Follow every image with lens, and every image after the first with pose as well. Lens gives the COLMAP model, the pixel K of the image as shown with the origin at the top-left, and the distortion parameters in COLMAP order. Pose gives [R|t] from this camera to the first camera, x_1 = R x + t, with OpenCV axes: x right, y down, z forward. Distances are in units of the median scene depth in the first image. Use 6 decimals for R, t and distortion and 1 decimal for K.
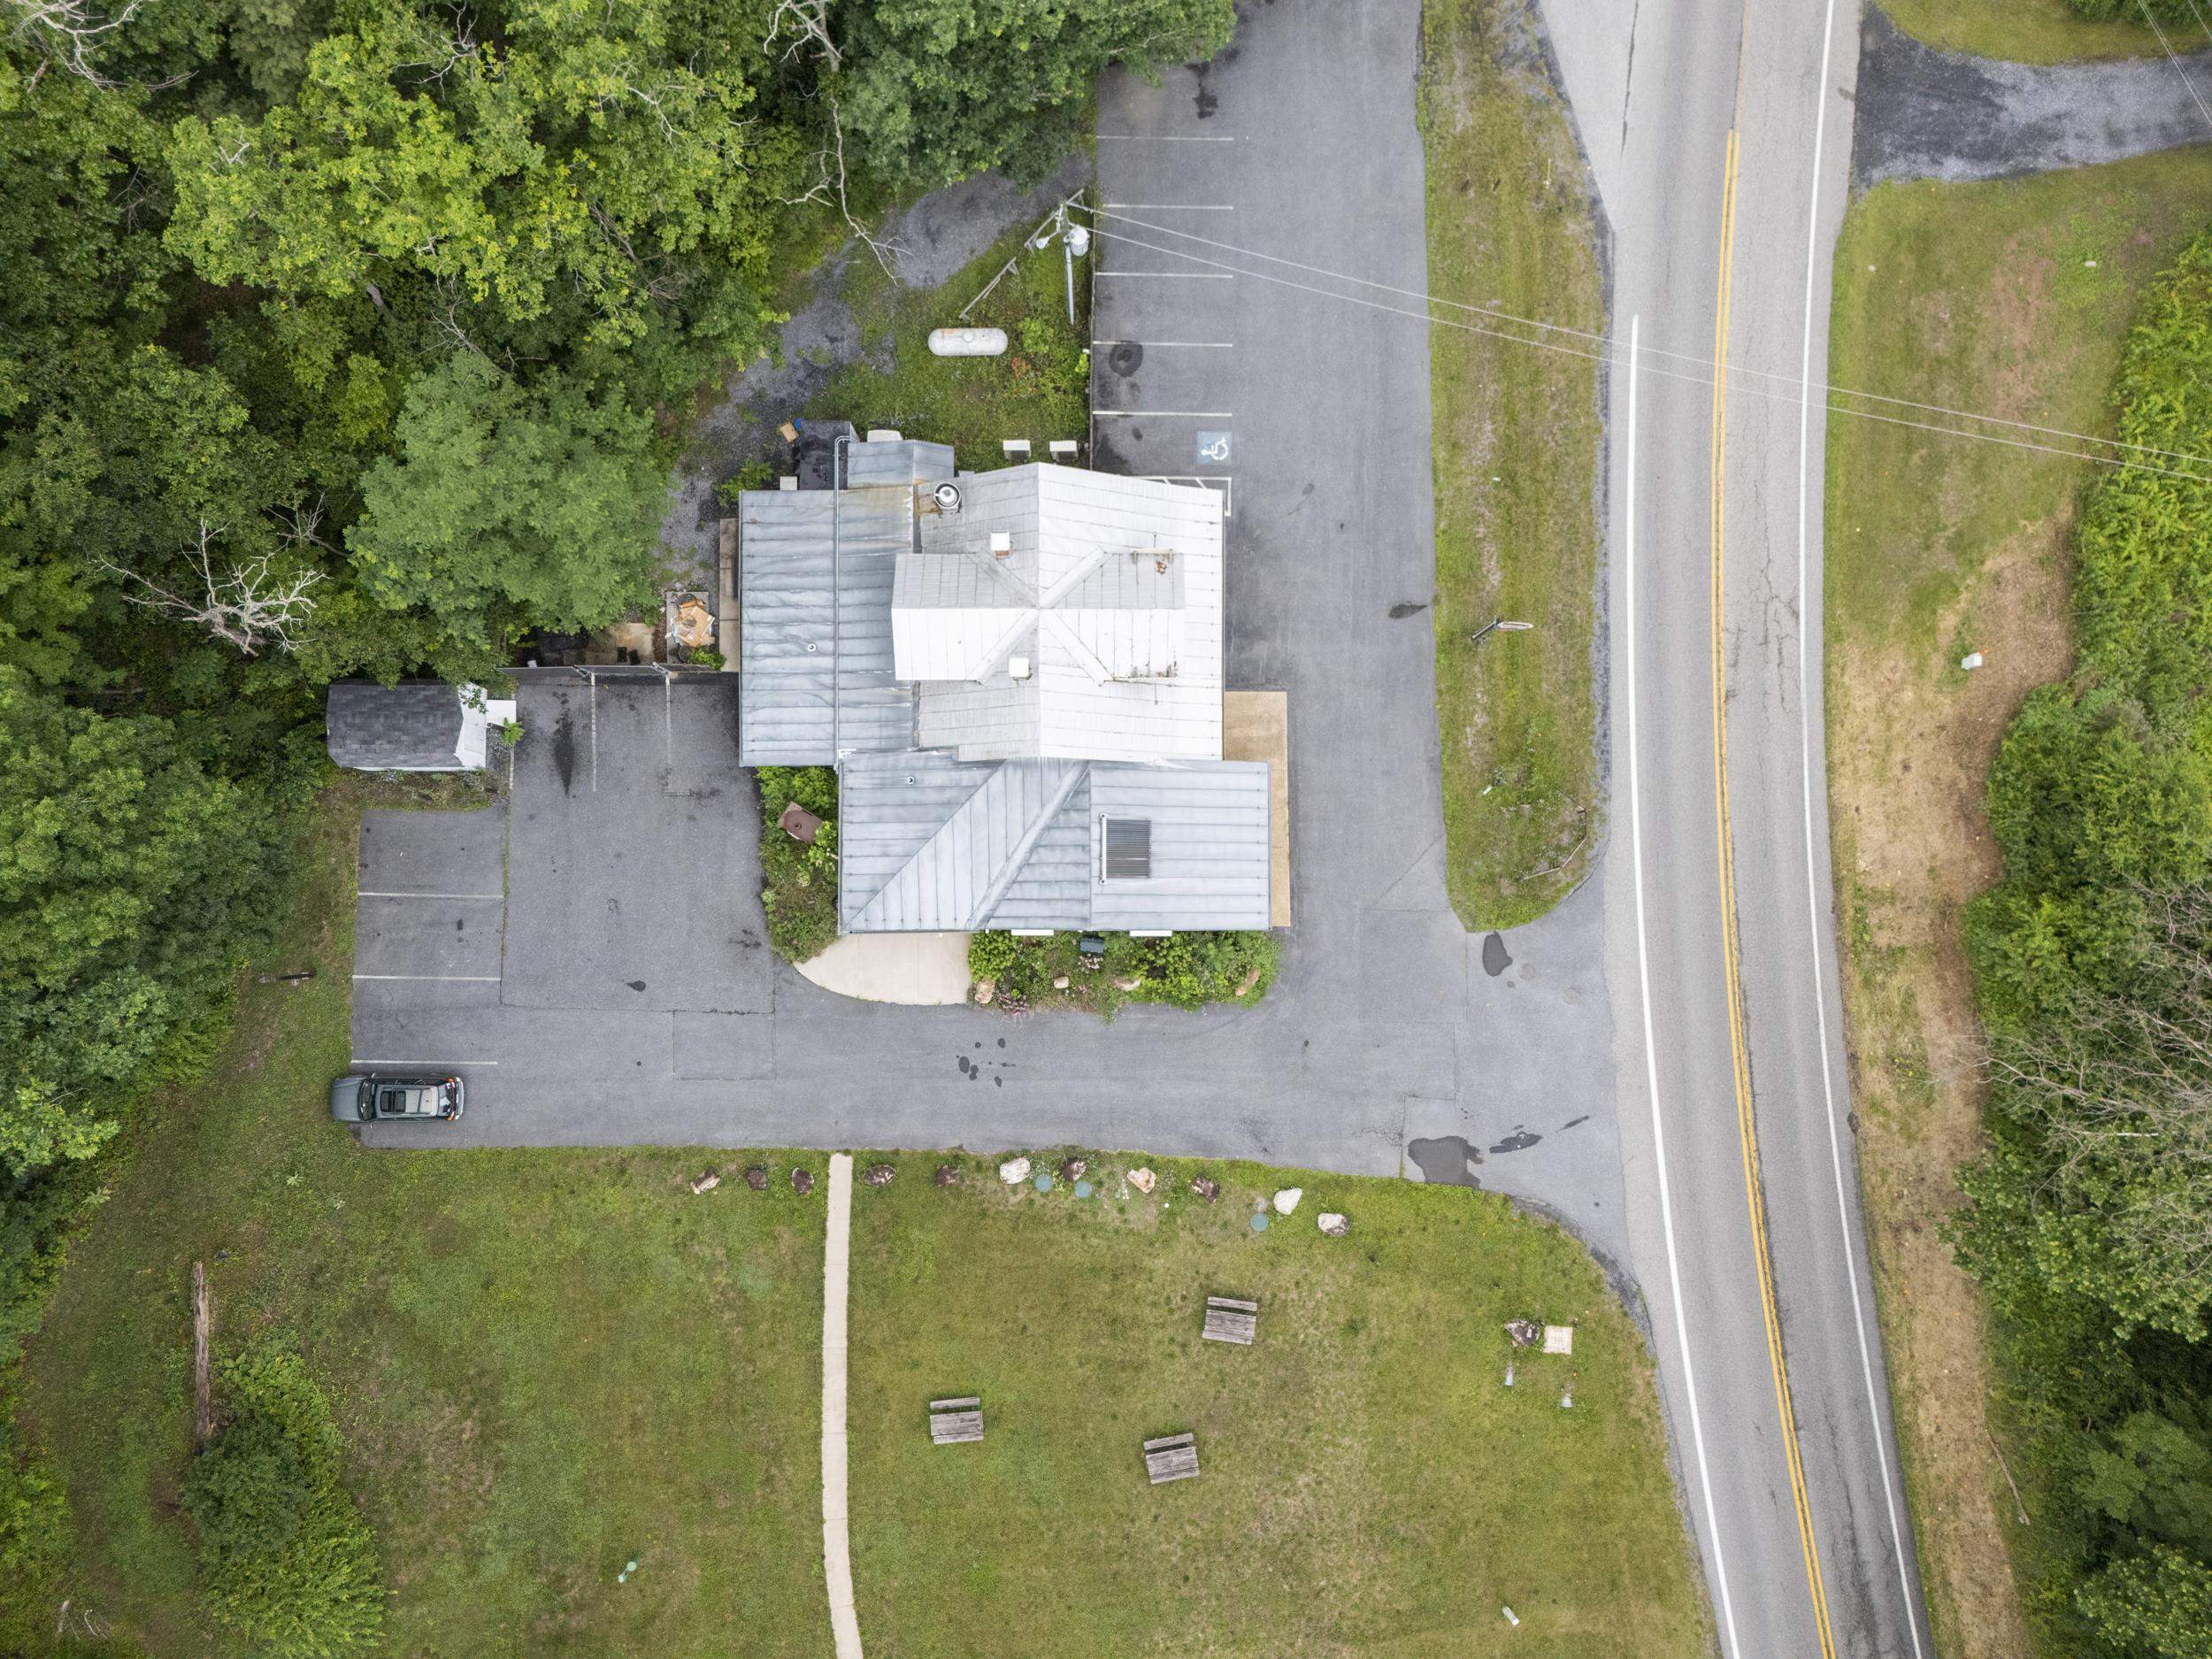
lens RADIAL K [[1624.6, 0, 1107.7], [0, 1624.6, 821.7], [0, 0, 1]] dist [0.084141, -0.078578]
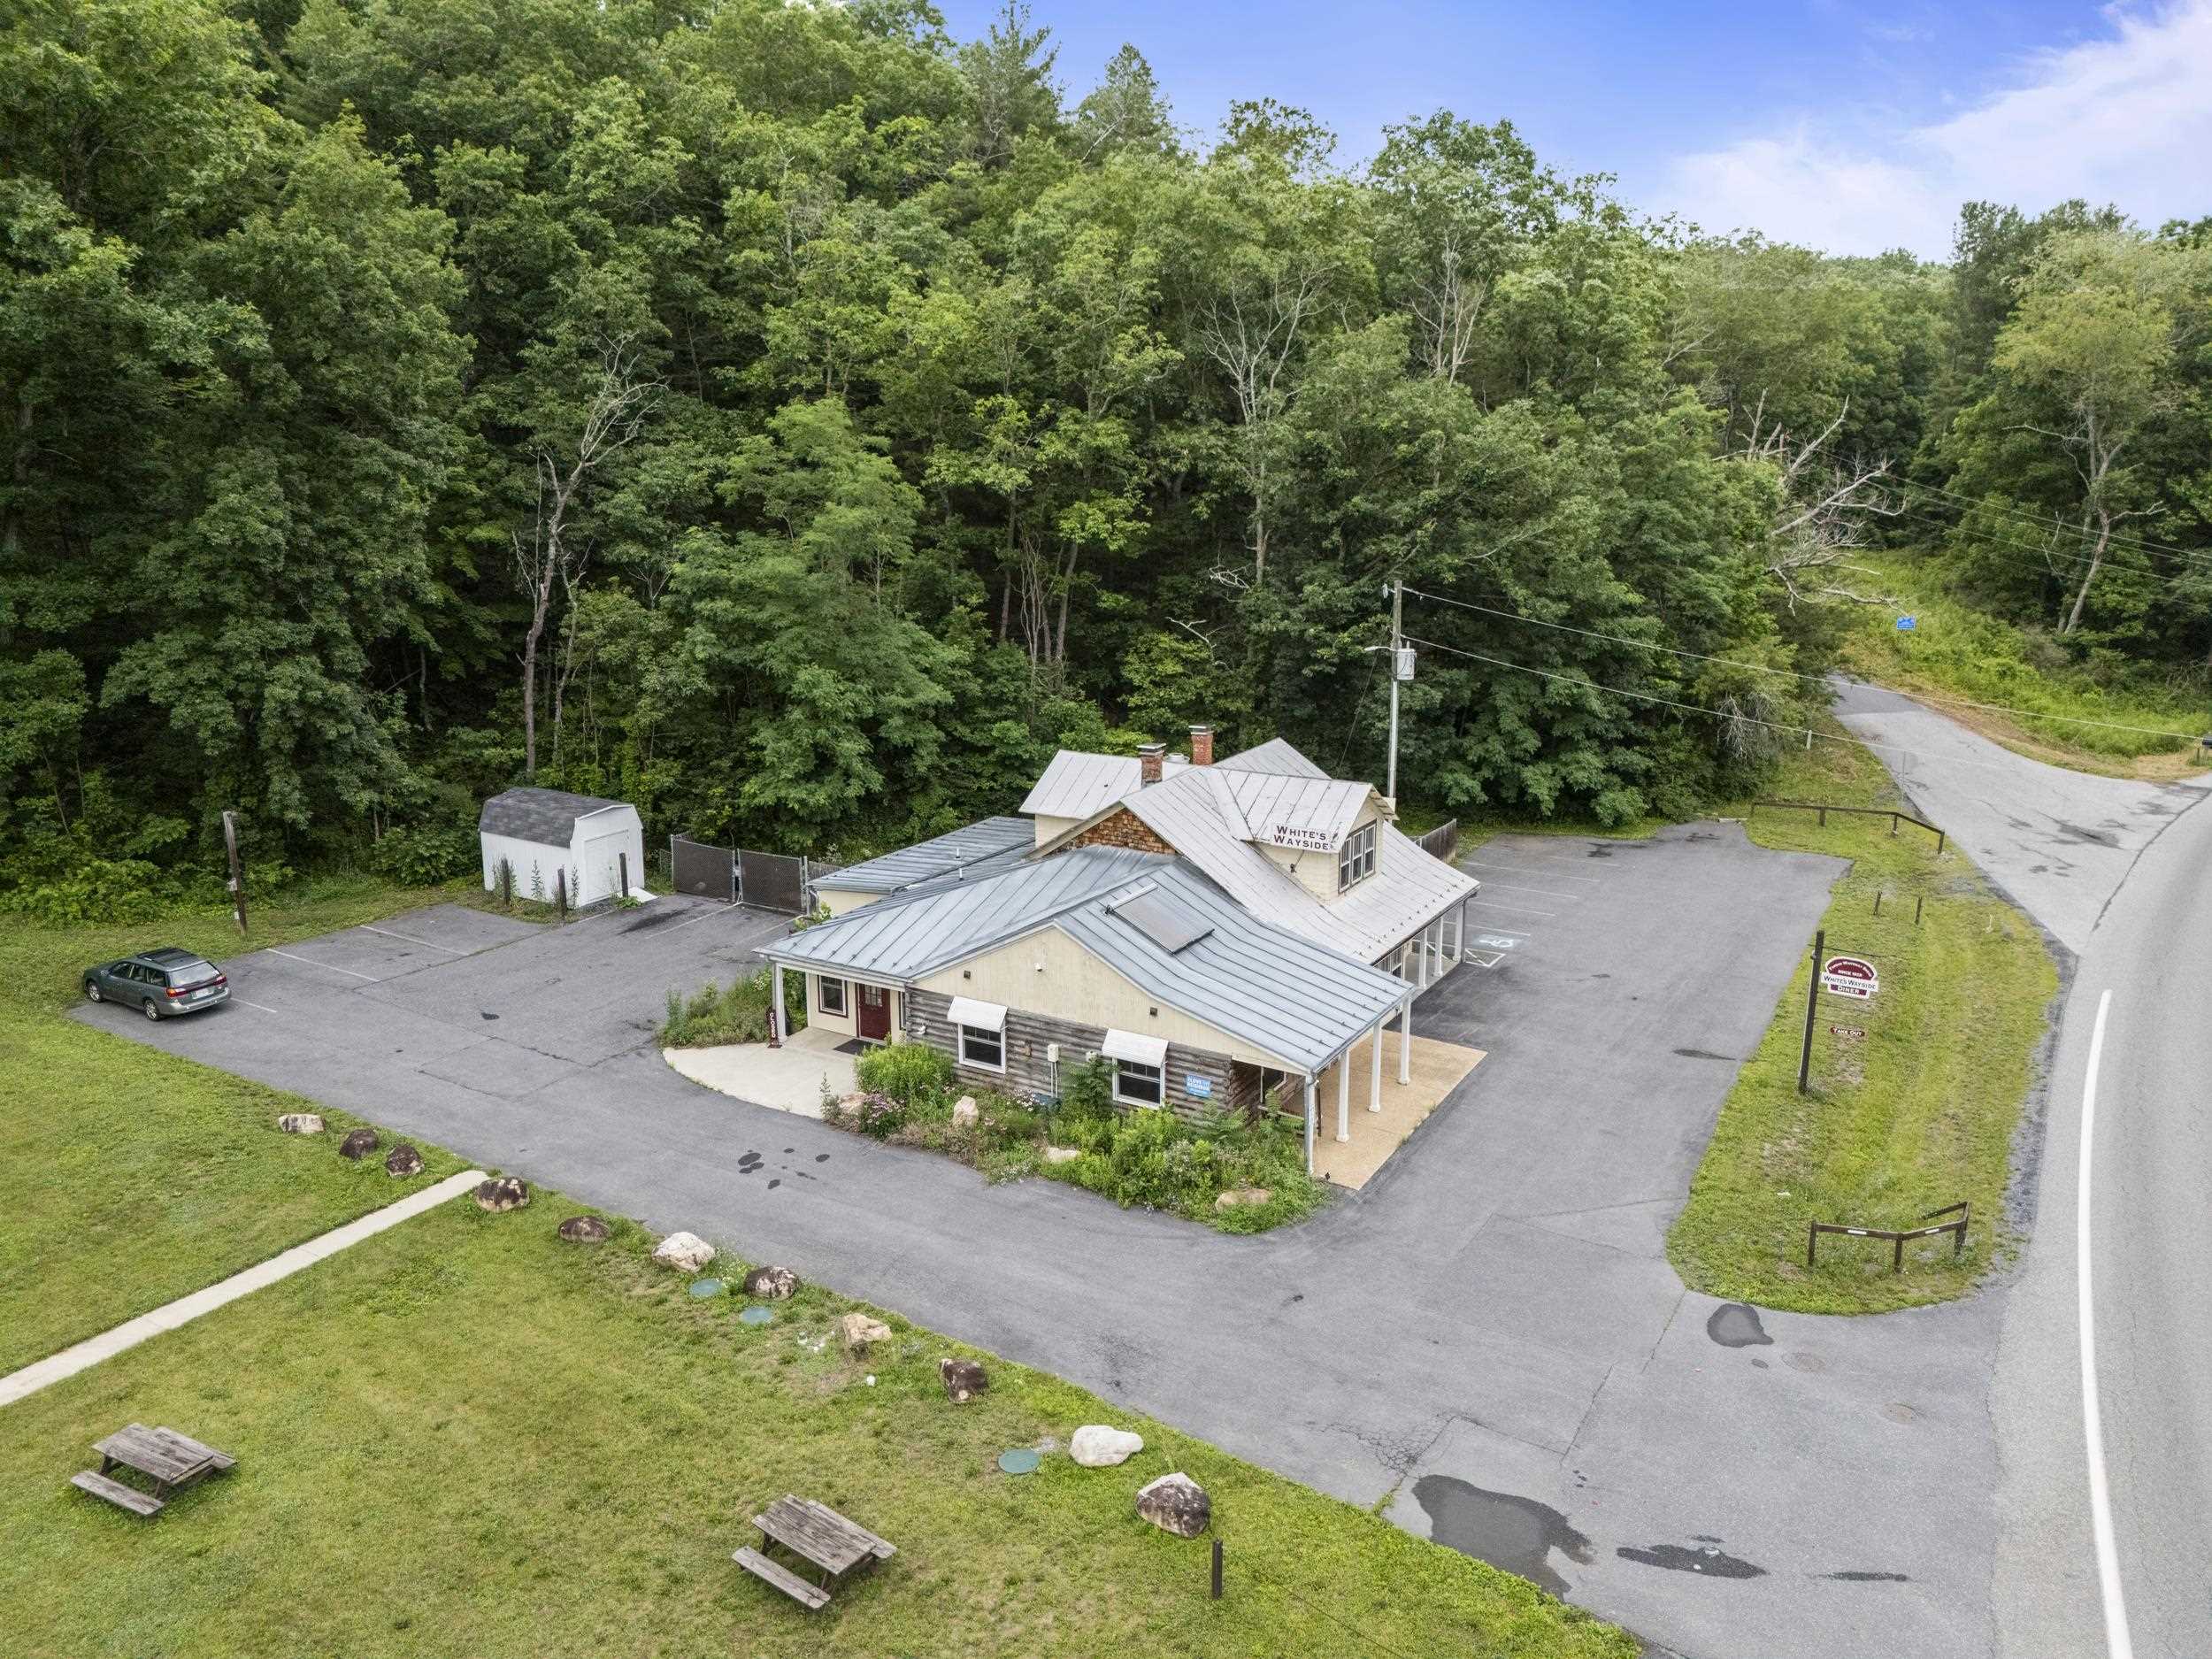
lens RADIAL K [[1624.6, 0, 1107.7], [0, 1624.6, 821.7], [0, 0, 1]] dist [0.084141, -0.078578]
pose [[0.859363, 0.117281, -0.497735, 0.303896], [-0.510371, 0.257370, -0.820538, 0.538129], [0.031869, 0.959169, 0.281031, 0.719719]]
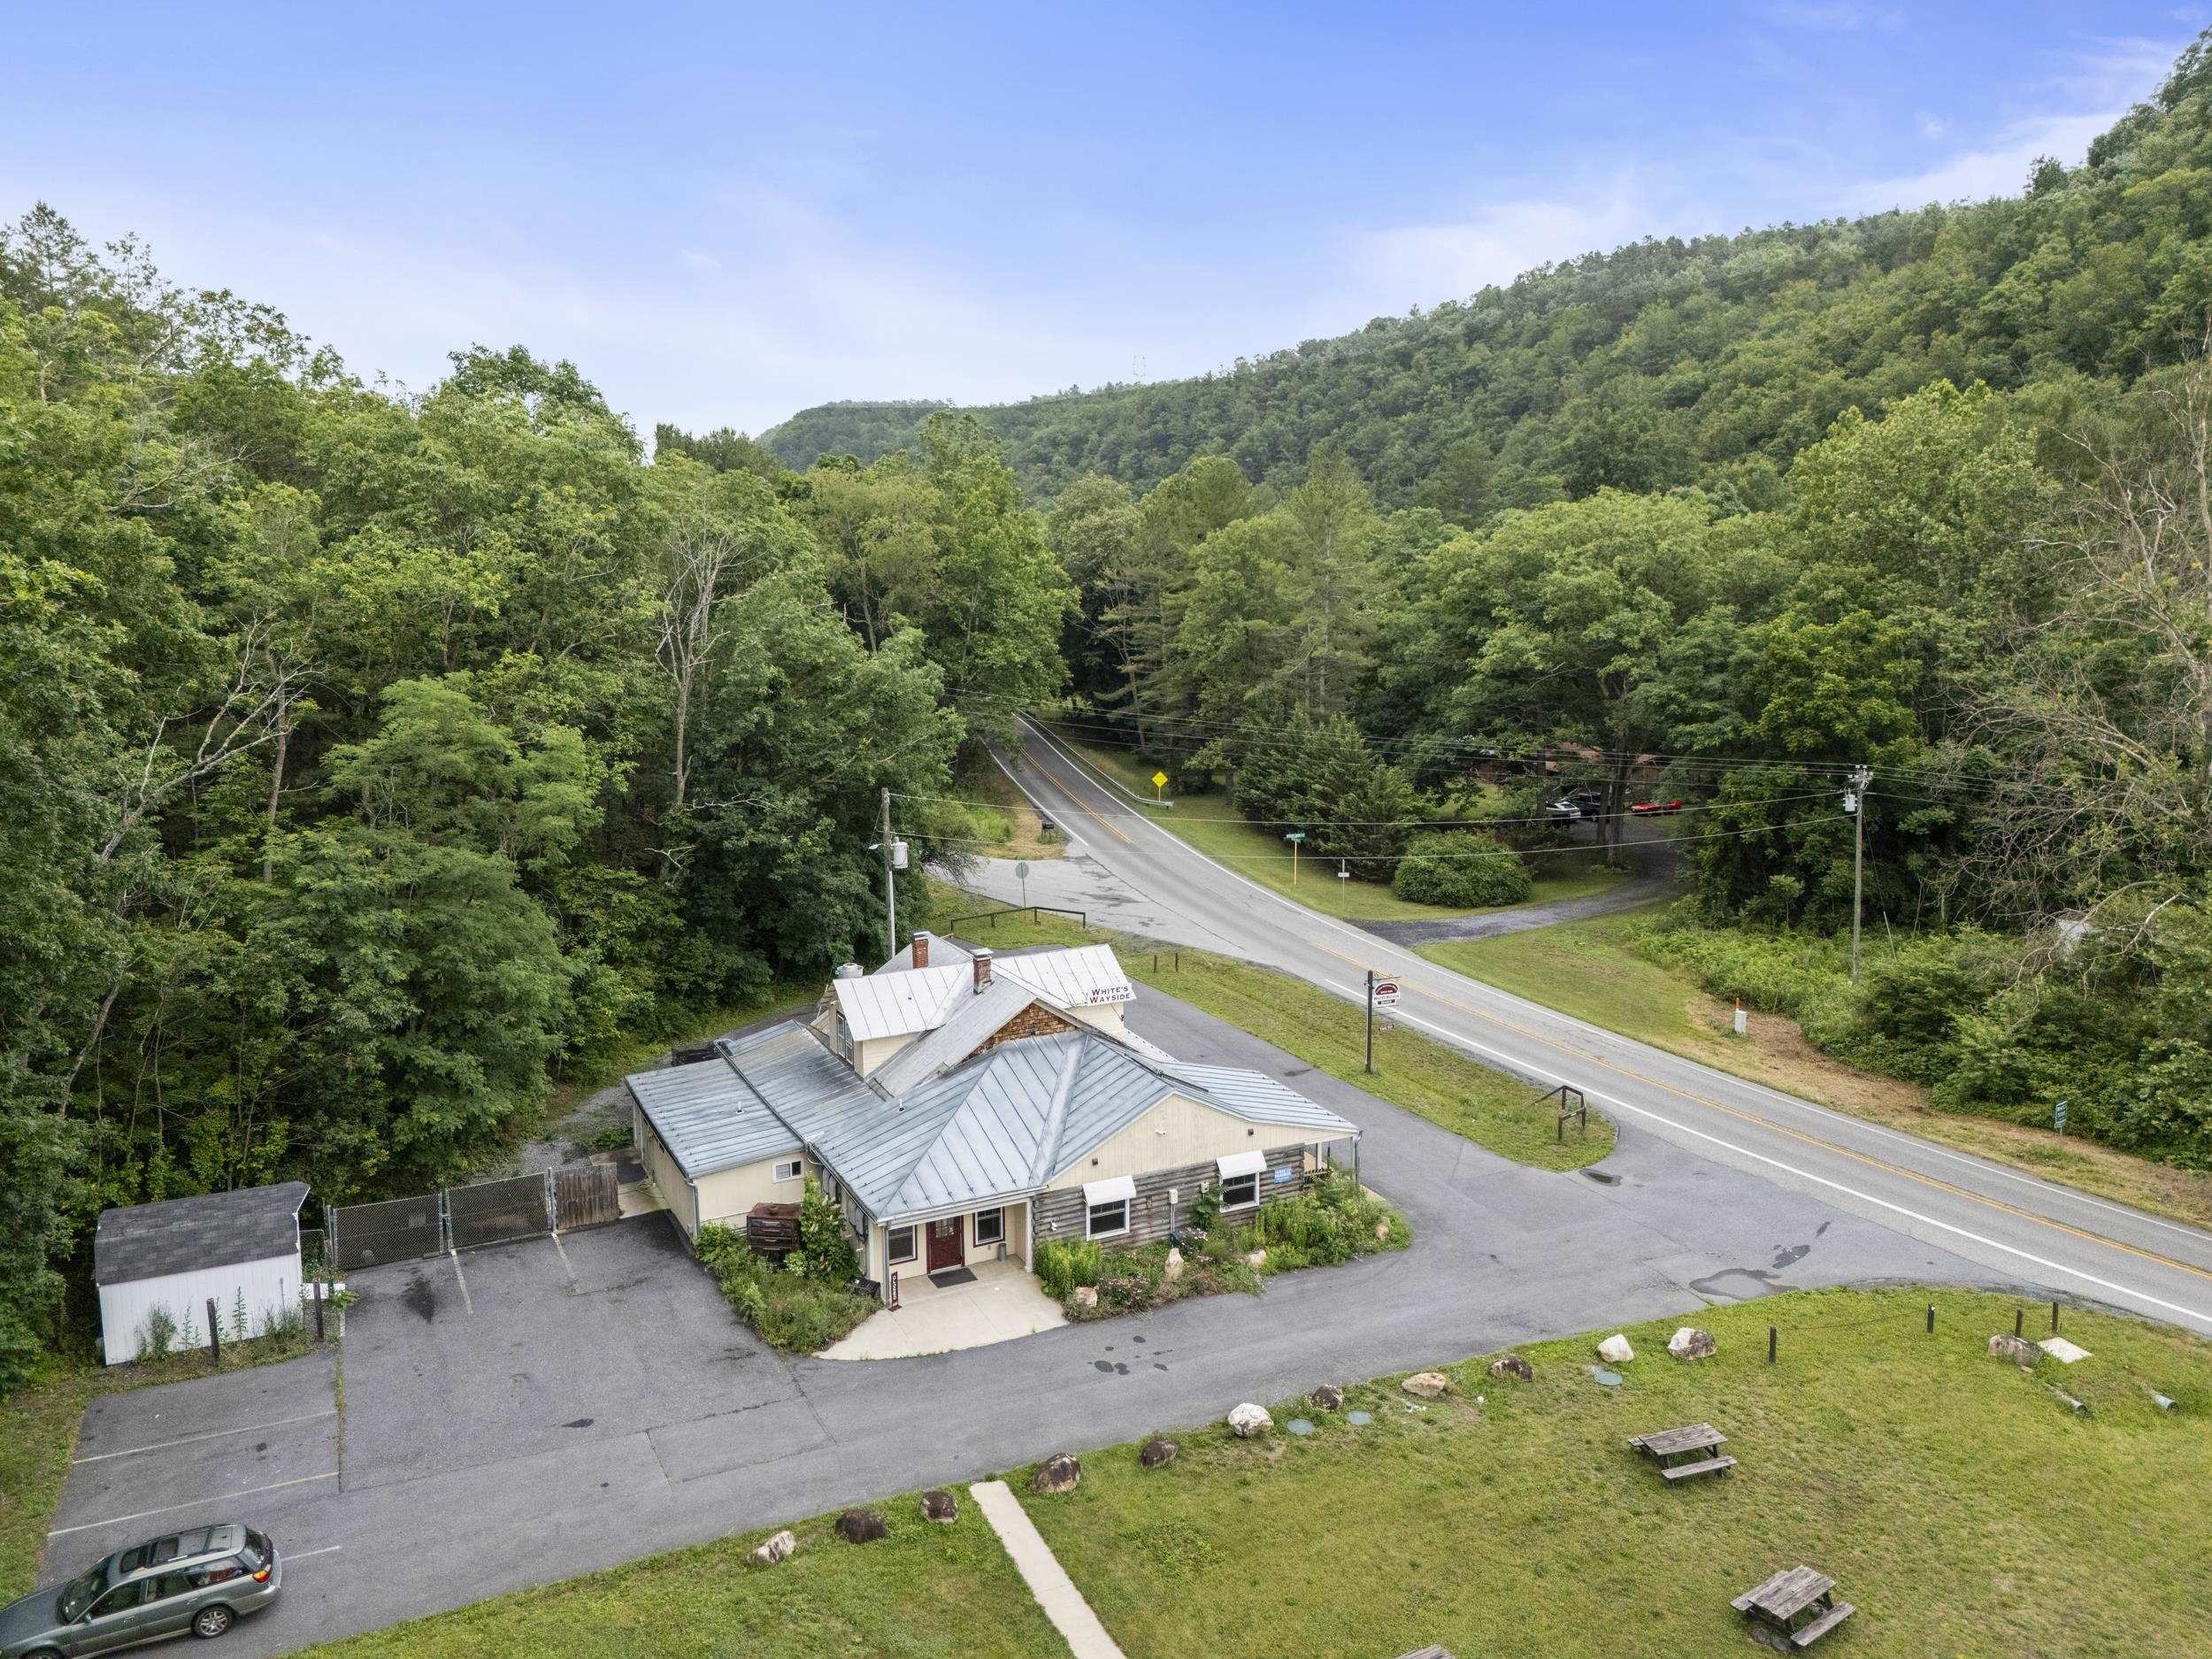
lens RADIAL K [[1624.6, 0, 1107.7], [0, 1624.6, 821.7], [0, 0, 1]] dist [0.084141, -0.078578]
pose [[0.898643, -0.080520, 0.431227, -0.359243], [0.438333, 0.203926, -0.875373, 0.694099], [-0.017453, 0.975669, 0.218551, 0.633723]]
